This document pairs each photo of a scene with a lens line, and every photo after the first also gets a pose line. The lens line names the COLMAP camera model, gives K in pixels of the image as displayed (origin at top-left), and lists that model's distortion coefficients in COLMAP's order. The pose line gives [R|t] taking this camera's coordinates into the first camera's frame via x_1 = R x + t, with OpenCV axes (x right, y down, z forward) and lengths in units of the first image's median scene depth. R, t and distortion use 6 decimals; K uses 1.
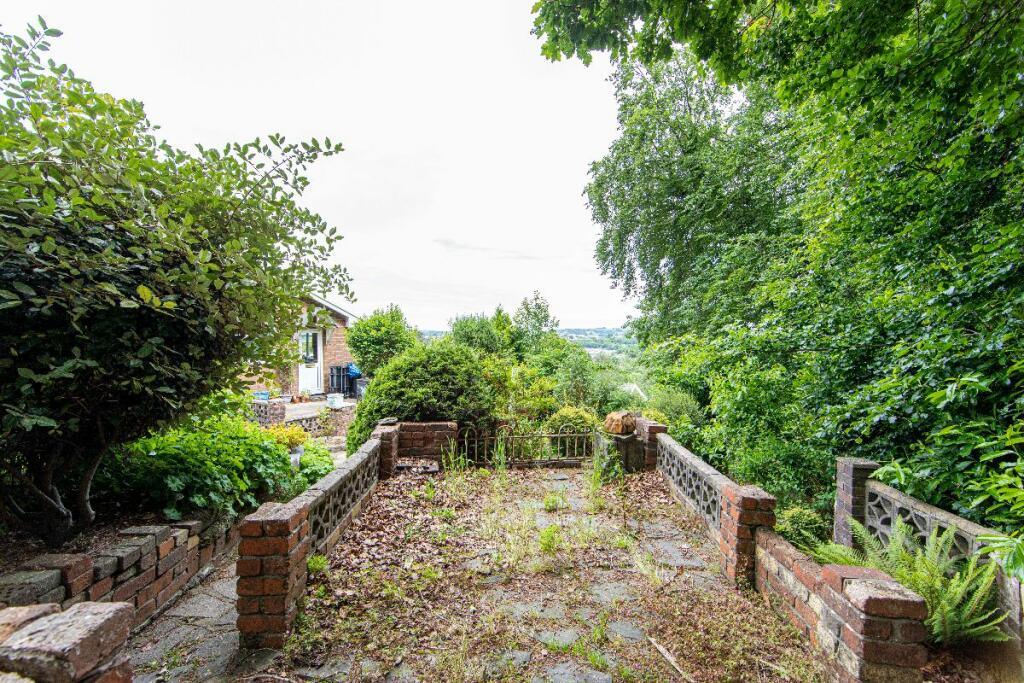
lens RADIAL K [[407.2, 0, 515.5], [0, 407.2, 352.3], [0, 0, 1]] dist [-0.002587, -0.000002]
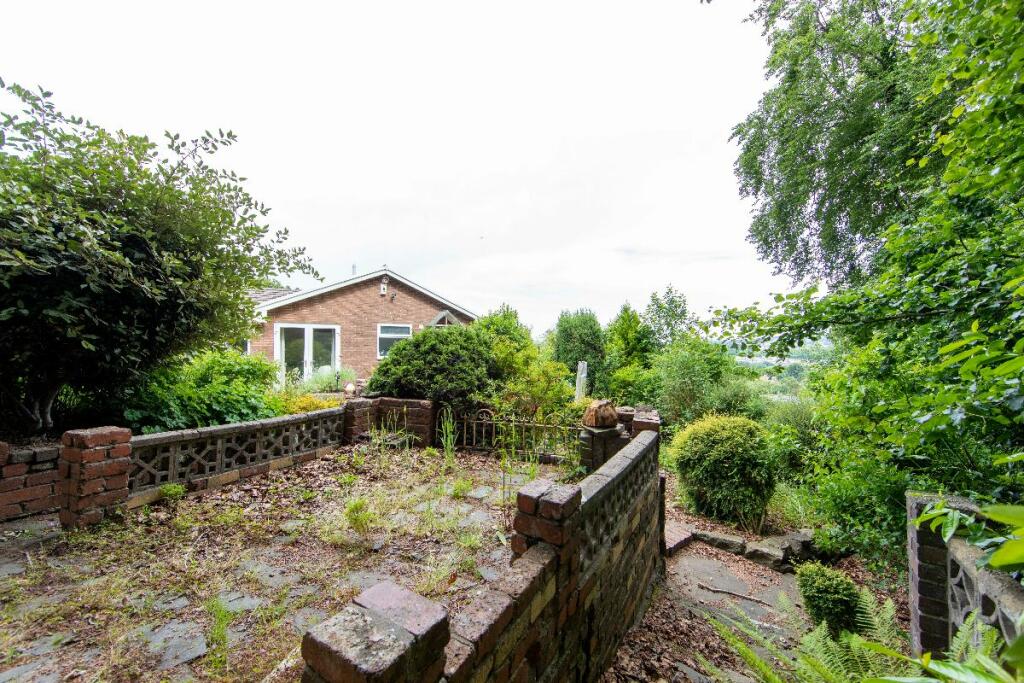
lens RADIAL K [[407.2, 0, 515.5], [0, 407.2, 352.3], [0, 0, 1]] dist [-0.002587, -0.000002]
pose [[0.896140, 0.004126, -0.443753, 0.459103], [-0.015616, 0.999631, -0.022241, 0.070633], [0.443497, 0.026861, 0.895873, 0.197686]]
